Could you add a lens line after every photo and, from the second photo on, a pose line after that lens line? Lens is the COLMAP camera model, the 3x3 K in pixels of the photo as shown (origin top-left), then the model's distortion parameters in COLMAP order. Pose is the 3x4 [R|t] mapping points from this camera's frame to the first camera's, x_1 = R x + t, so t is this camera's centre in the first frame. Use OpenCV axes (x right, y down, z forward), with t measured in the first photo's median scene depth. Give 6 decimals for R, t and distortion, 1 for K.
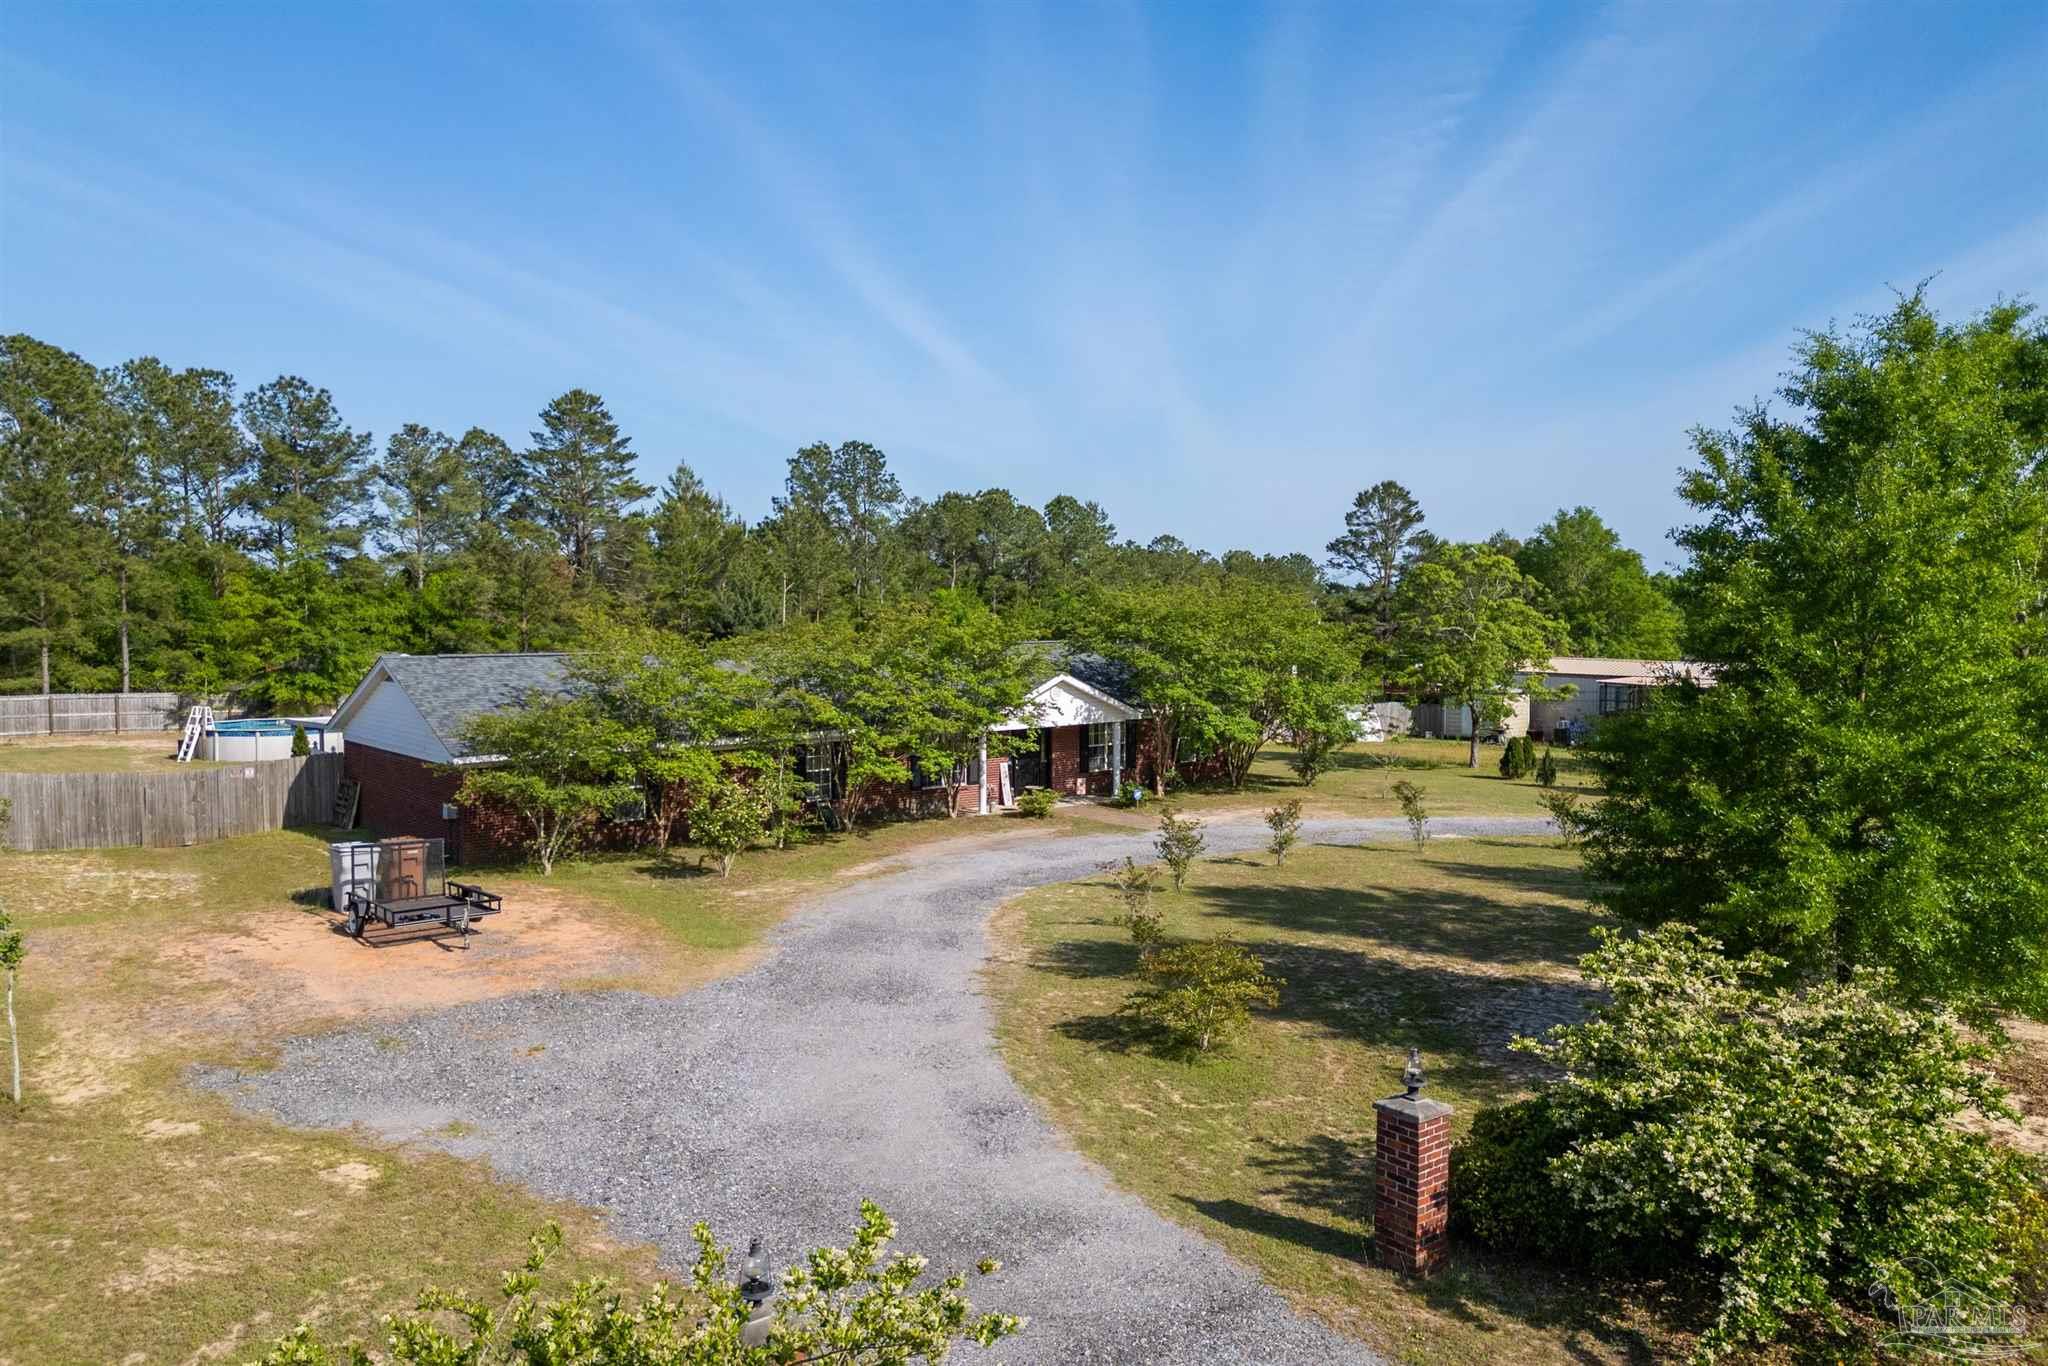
lens RADIAL K [[1466.6, 0, 1017.3], [0, 1466.6, 566.5], [0, 0, 1]] dist [0.076143, -0.055218]
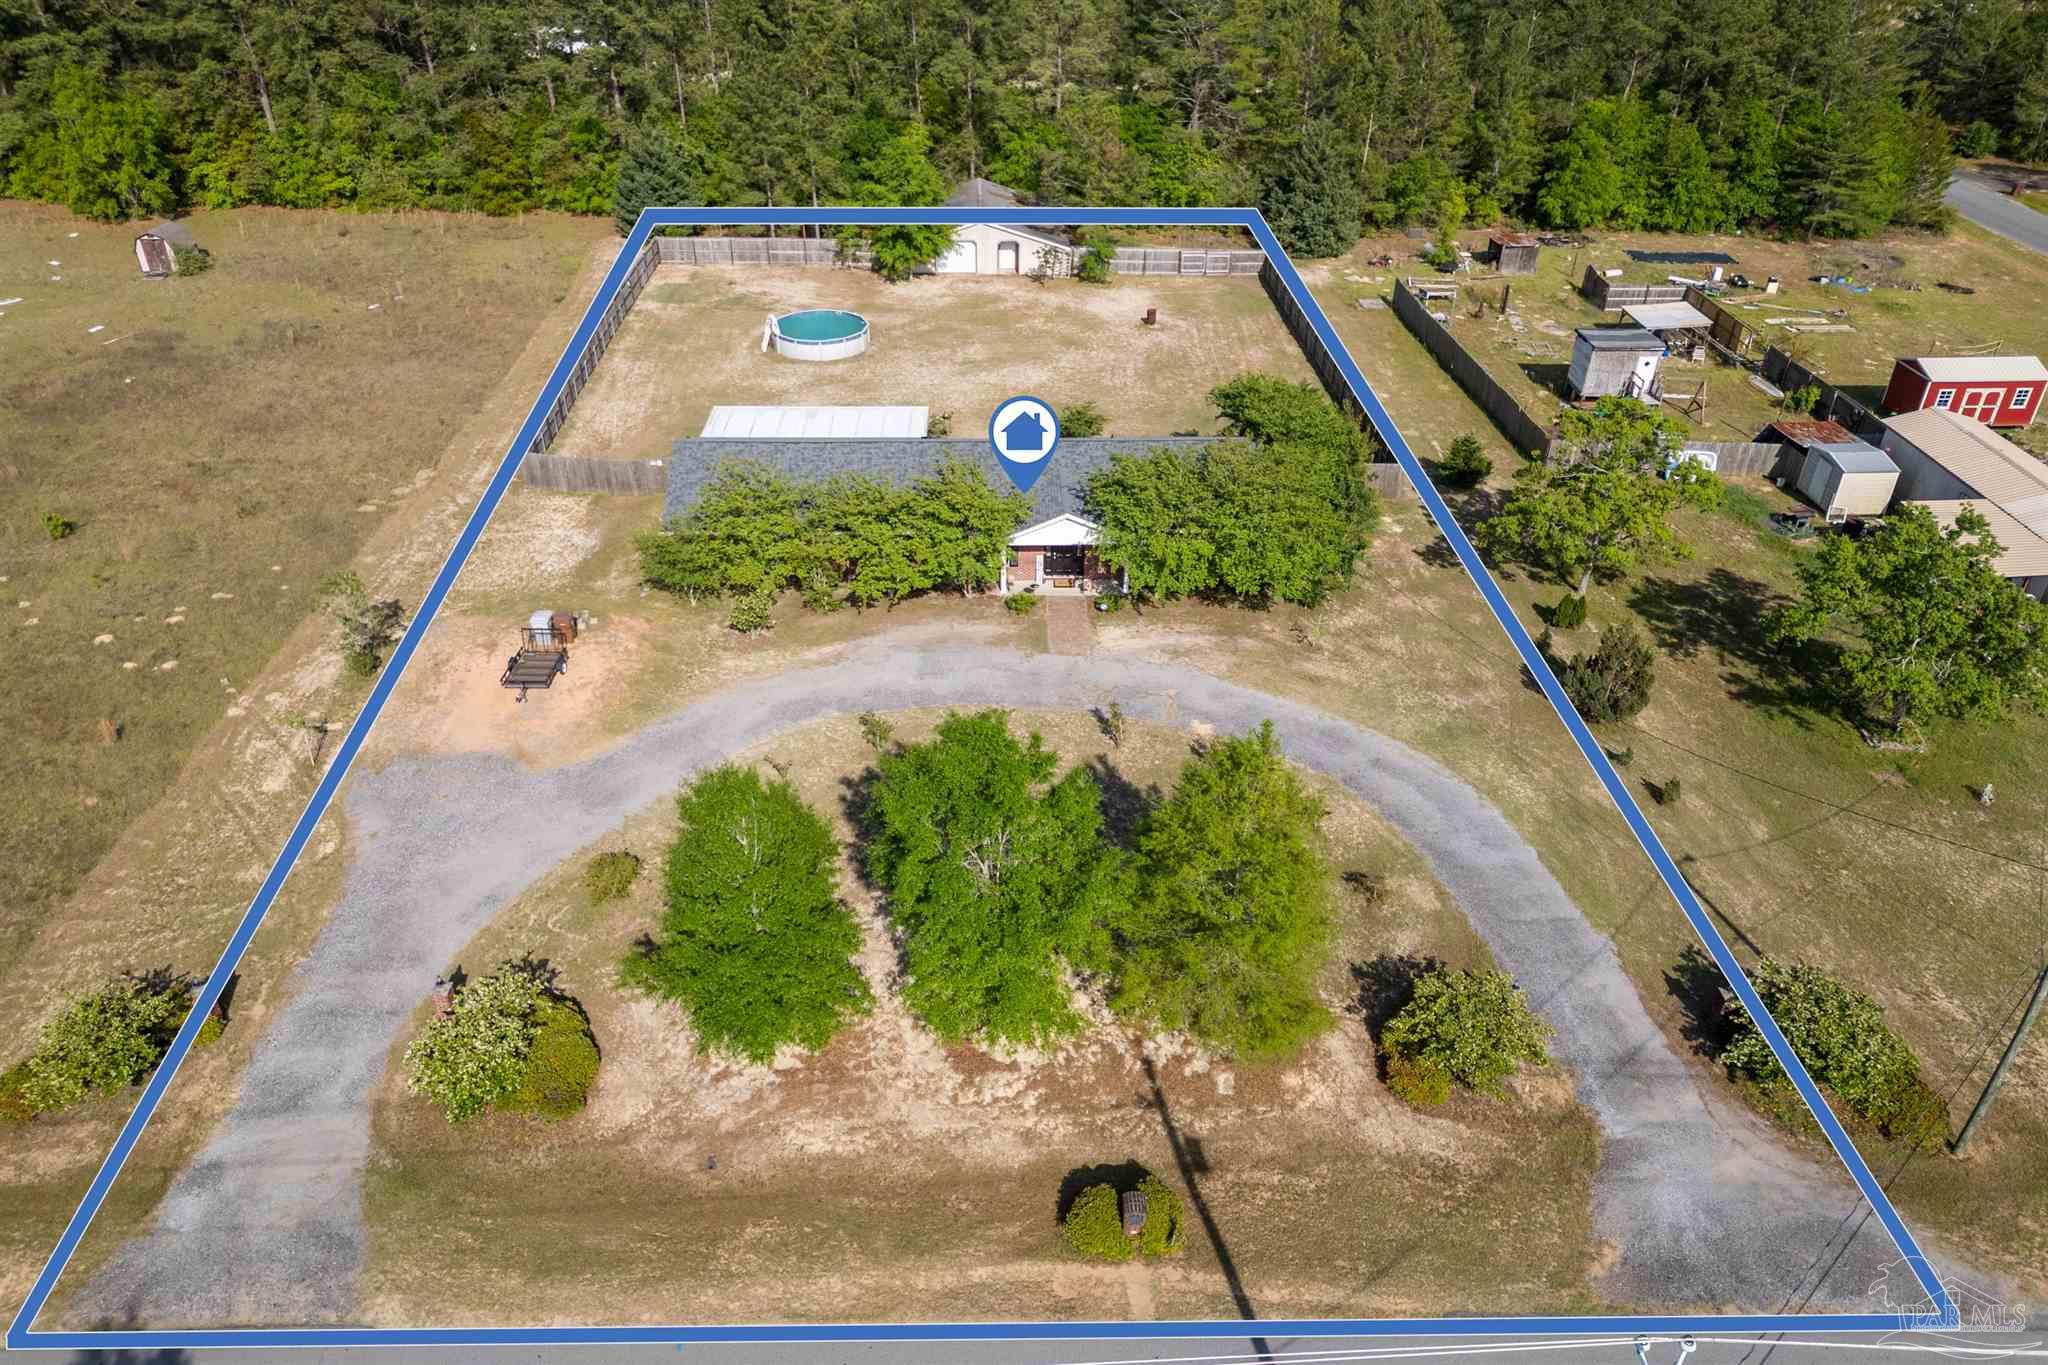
lens RADIAL K [[1444.0, 0, 1018.6], [0, 1444.0, 651.7], [0, 0, 1]] dist [0.077315, -0.047690]
pose [[0.777493, 0.326194, -0.537682, 0.734522], [0.013548, 0.846082, 0.532881, -0.514646], [0.628745, -0.421596, 0.653403, 0.015311]]
